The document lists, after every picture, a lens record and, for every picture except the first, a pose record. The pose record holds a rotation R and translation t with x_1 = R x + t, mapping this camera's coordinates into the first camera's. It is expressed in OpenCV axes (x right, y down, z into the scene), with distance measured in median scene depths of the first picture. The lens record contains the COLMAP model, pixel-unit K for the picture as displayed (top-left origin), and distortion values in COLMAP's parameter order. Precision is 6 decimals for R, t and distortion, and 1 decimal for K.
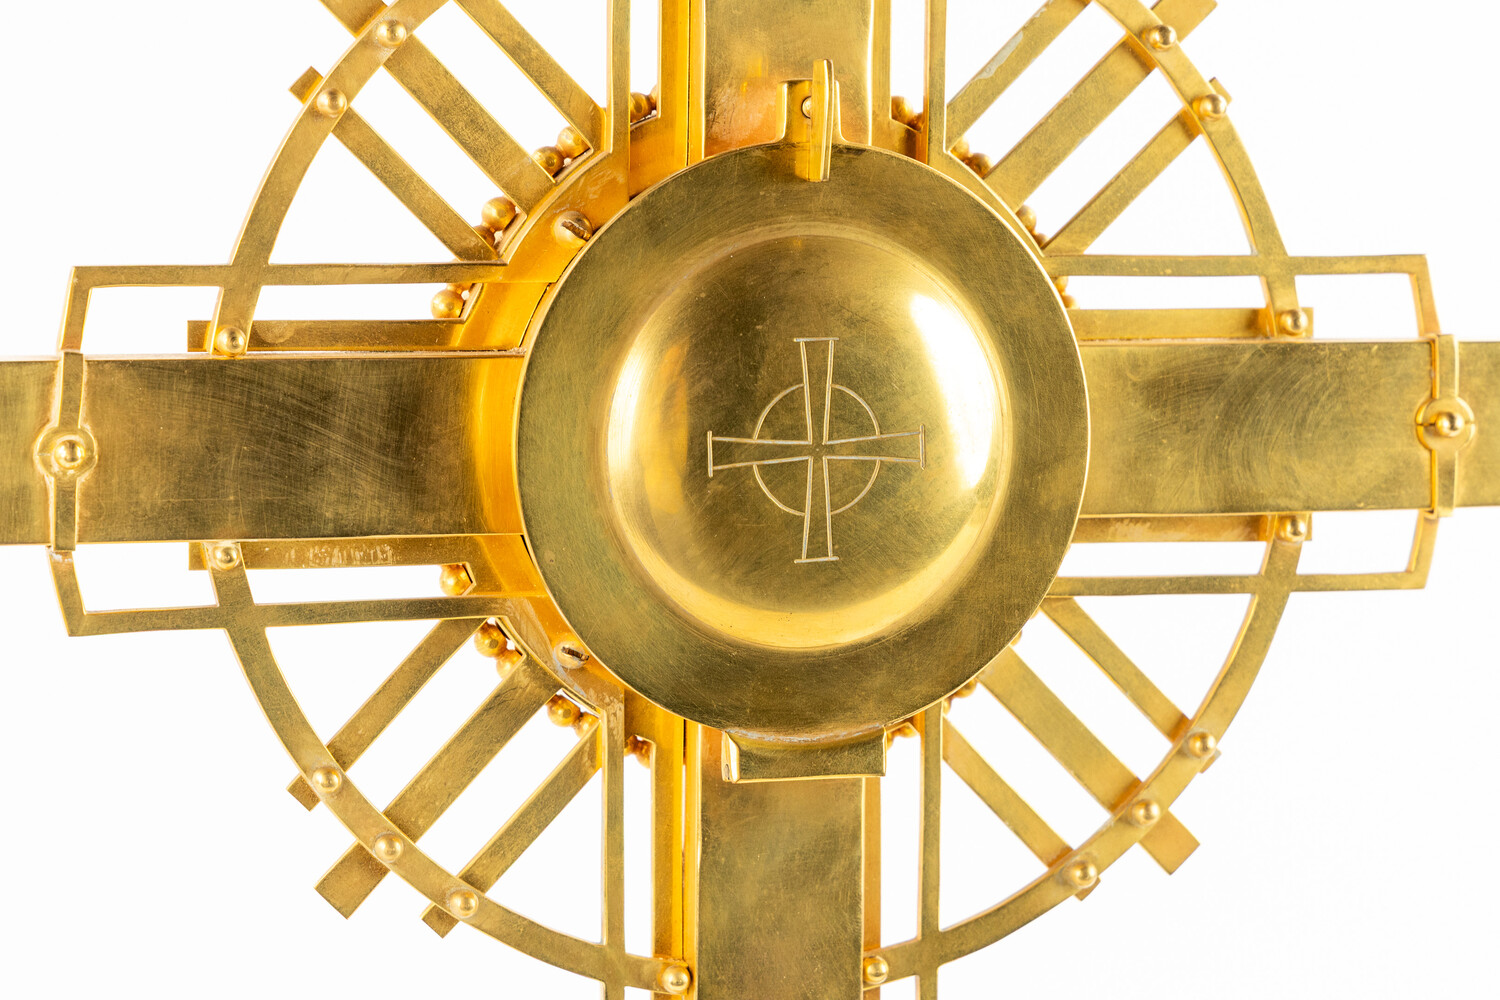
lens RADIAL K [[4584.9, 0, 749.5], [0, 4584.9, 535.9], [0, 0, 1]] dist [0.085243, 0.156509]
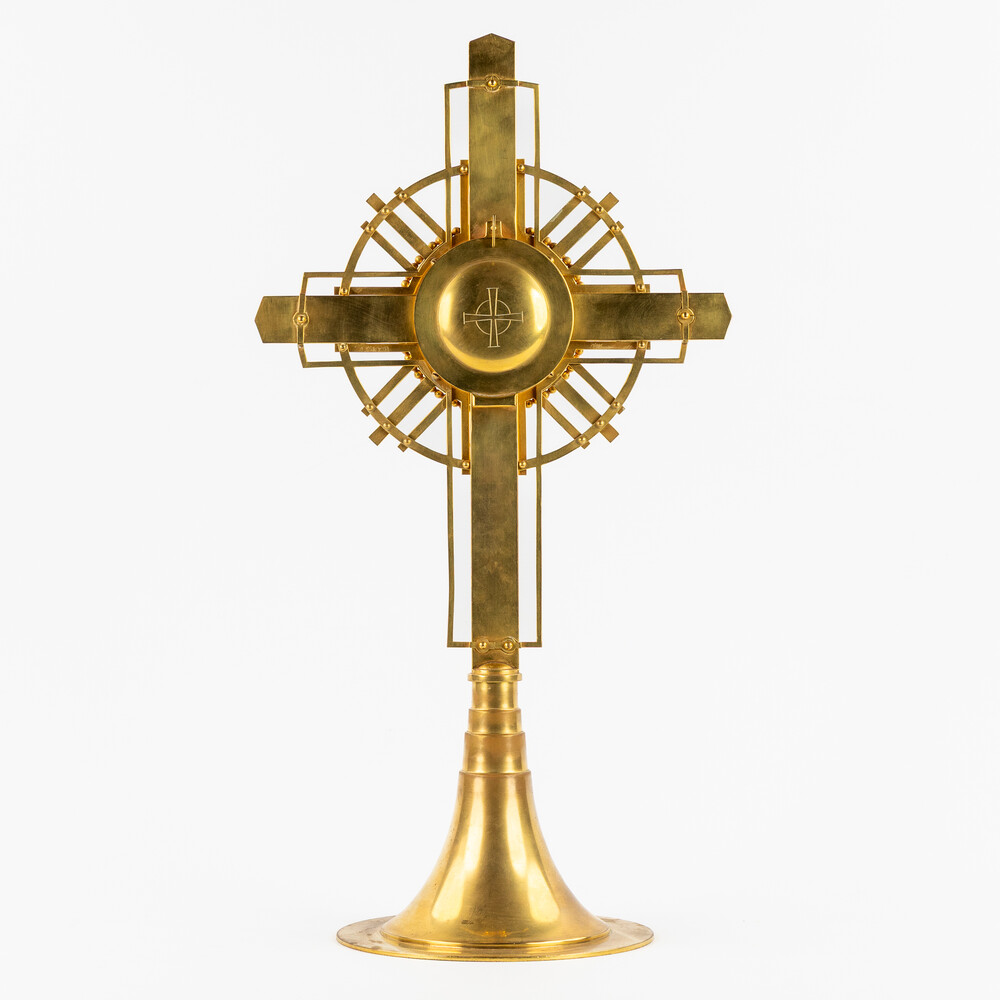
lens RADIAL K [[3853.1, 0, 500.0], [0, 3853.1, 500.0], [0, 0, 1]] dist [0.018518, -1.016499]
pose [[0.970179, -0.003202, -0.242367, 0.772857], [-0.012022, 0.998046, -0.061311, 0.318929], [0.242089, 0.062396, 0.968246, -2.026970]]
